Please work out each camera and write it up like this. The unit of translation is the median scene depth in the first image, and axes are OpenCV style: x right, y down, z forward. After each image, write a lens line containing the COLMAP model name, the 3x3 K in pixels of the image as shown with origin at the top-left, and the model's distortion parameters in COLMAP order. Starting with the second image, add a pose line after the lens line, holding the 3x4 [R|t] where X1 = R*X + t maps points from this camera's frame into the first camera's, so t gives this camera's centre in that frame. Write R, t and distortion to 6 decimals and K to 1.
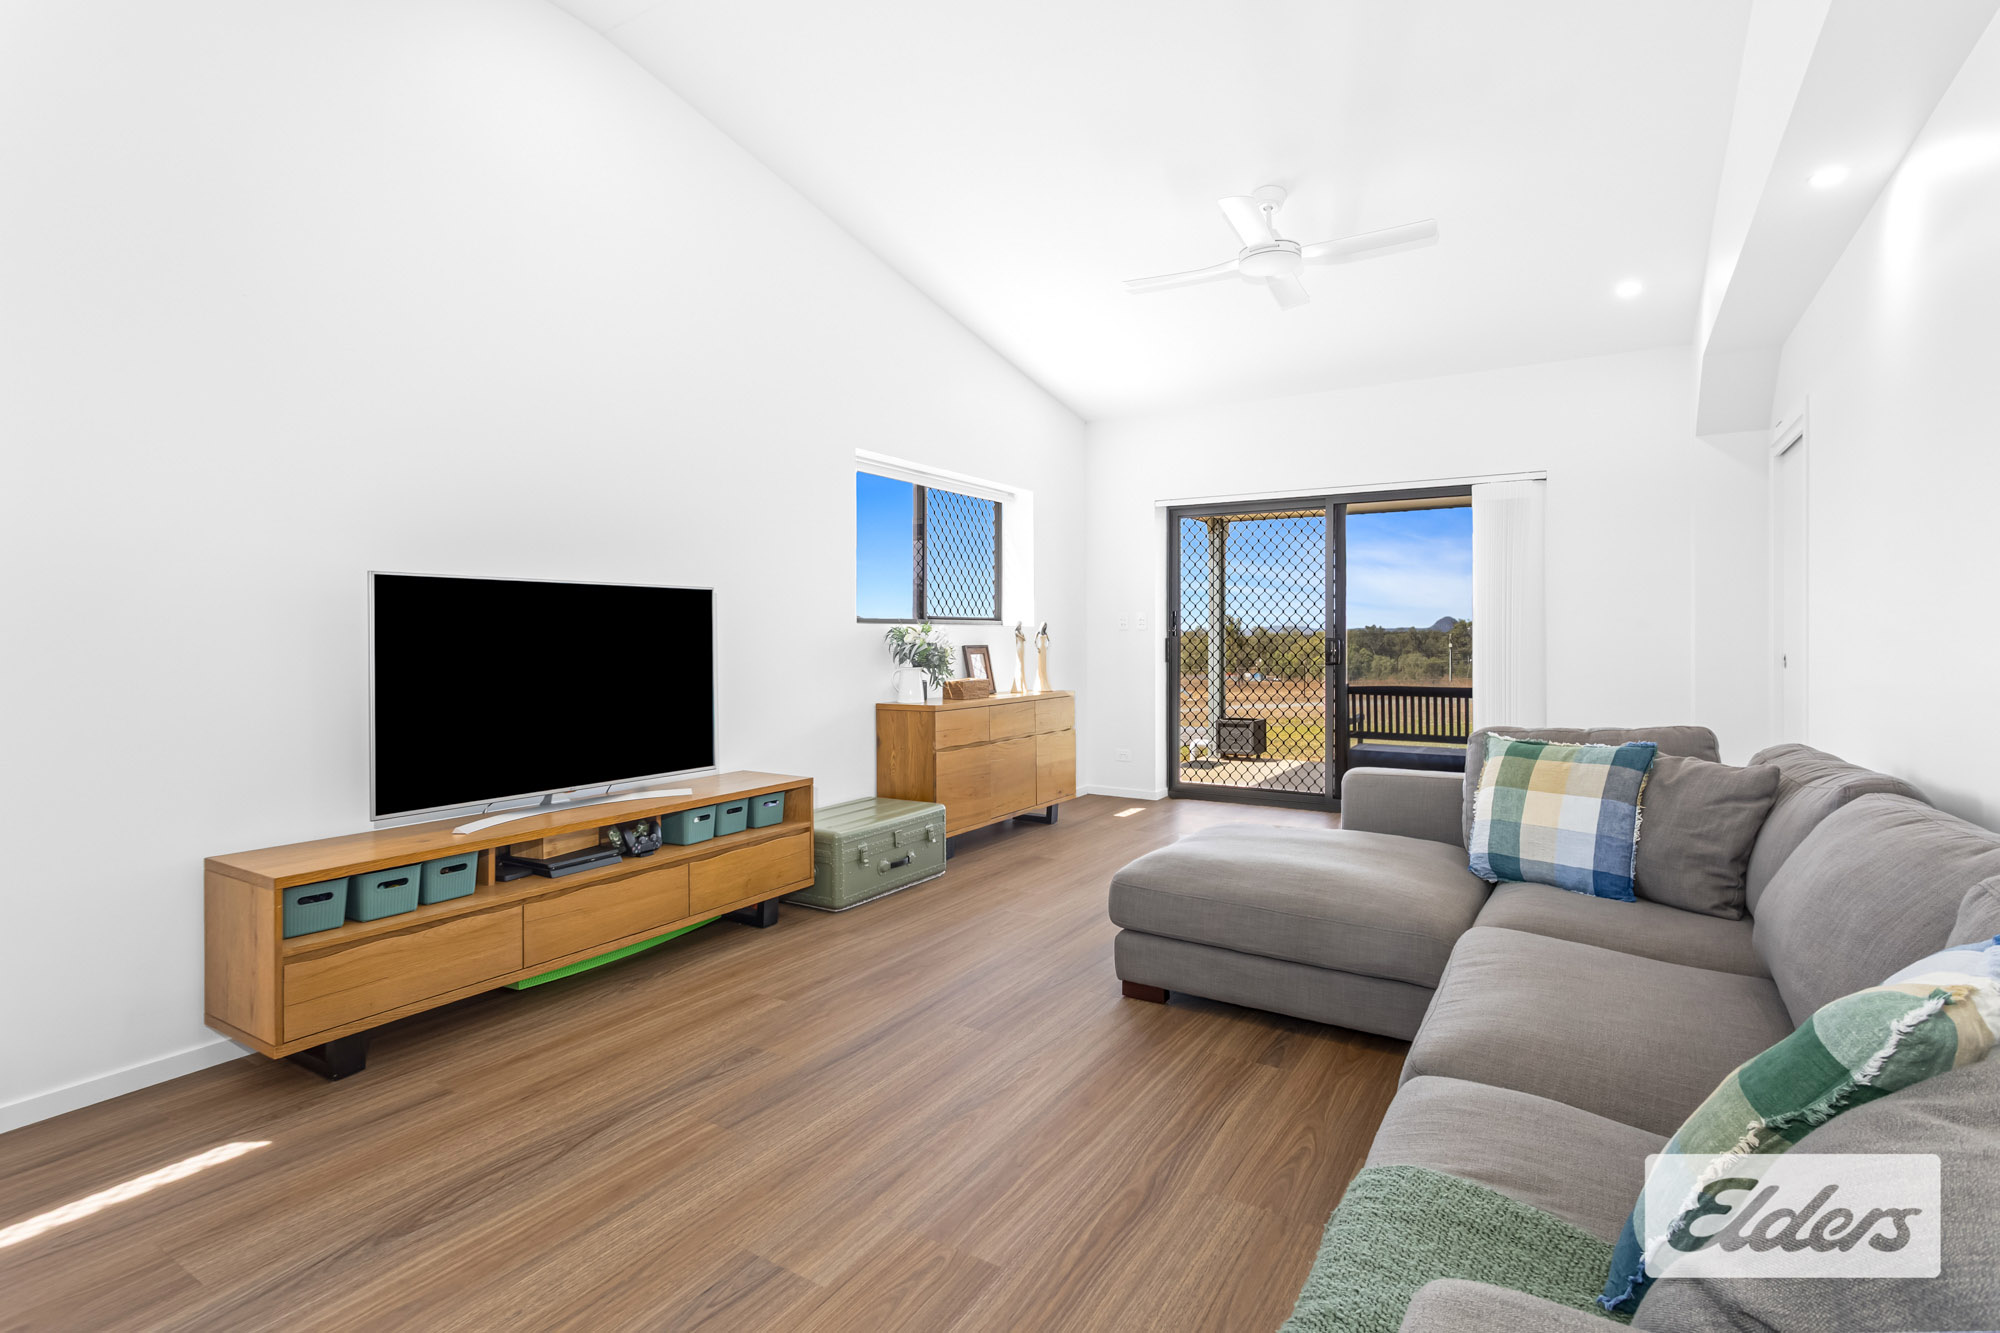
lens RADIAL K [[961.0, 0, 998.0], [0, 961.0, 644.9], [0, 0, 1]] dist [0.000098, -0.000041]
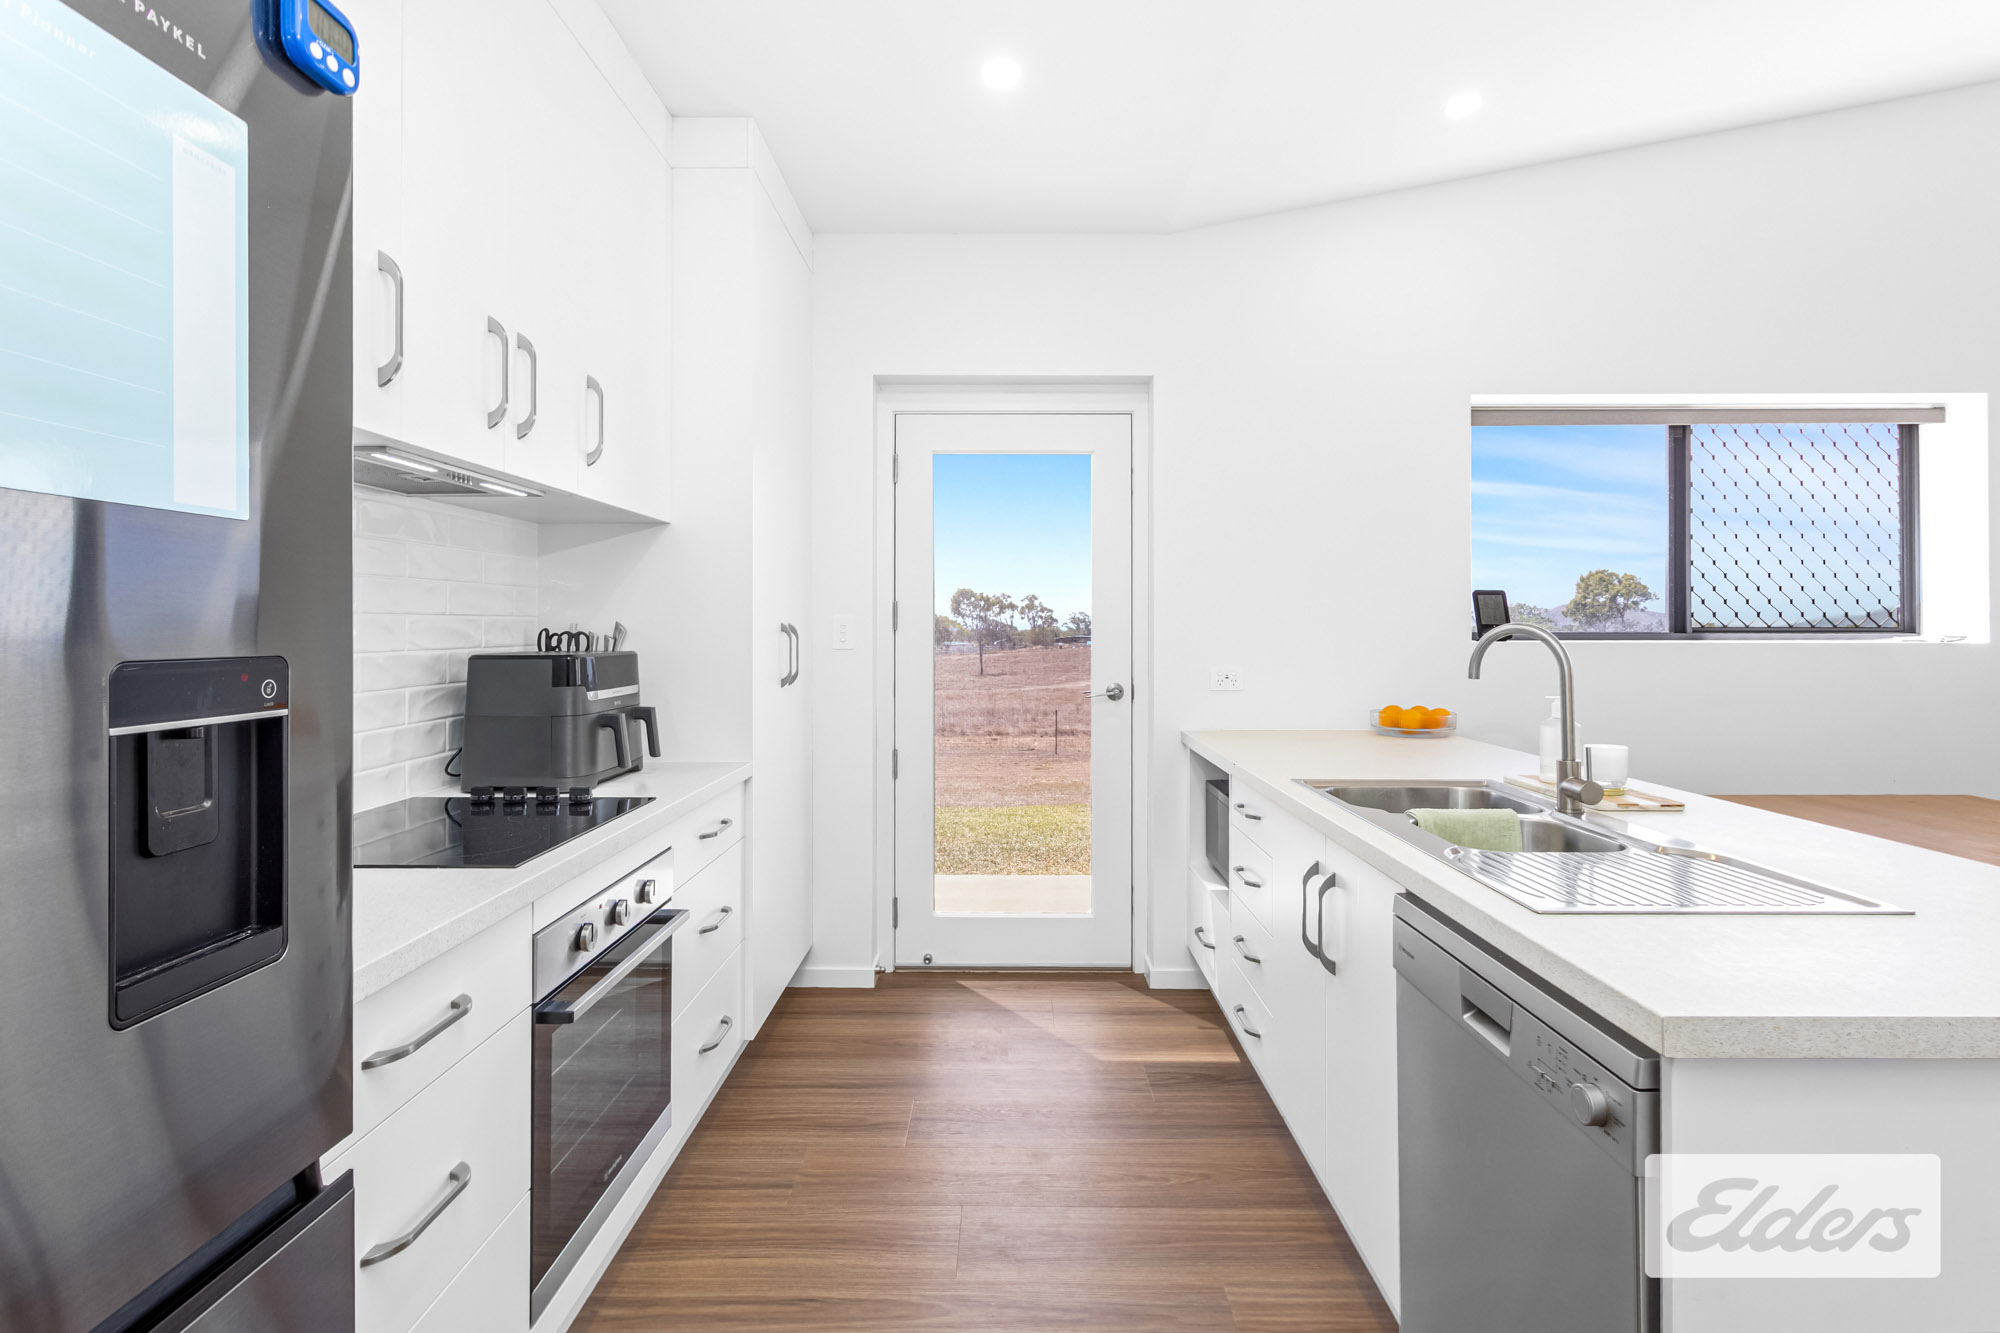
lens RADIAL K [[961.0, 0, 998.0], [0, 961.0, 644.9], [0, 0, 1]] dist [0.000098, -0.000041]
pose [[0.524534, 0.001594, -0.851388, 0.213257], [-0.012726, 0.999901, -0.005969, -0.002595], [0.851295, 0.013966, 0.524502, 0.209779]]
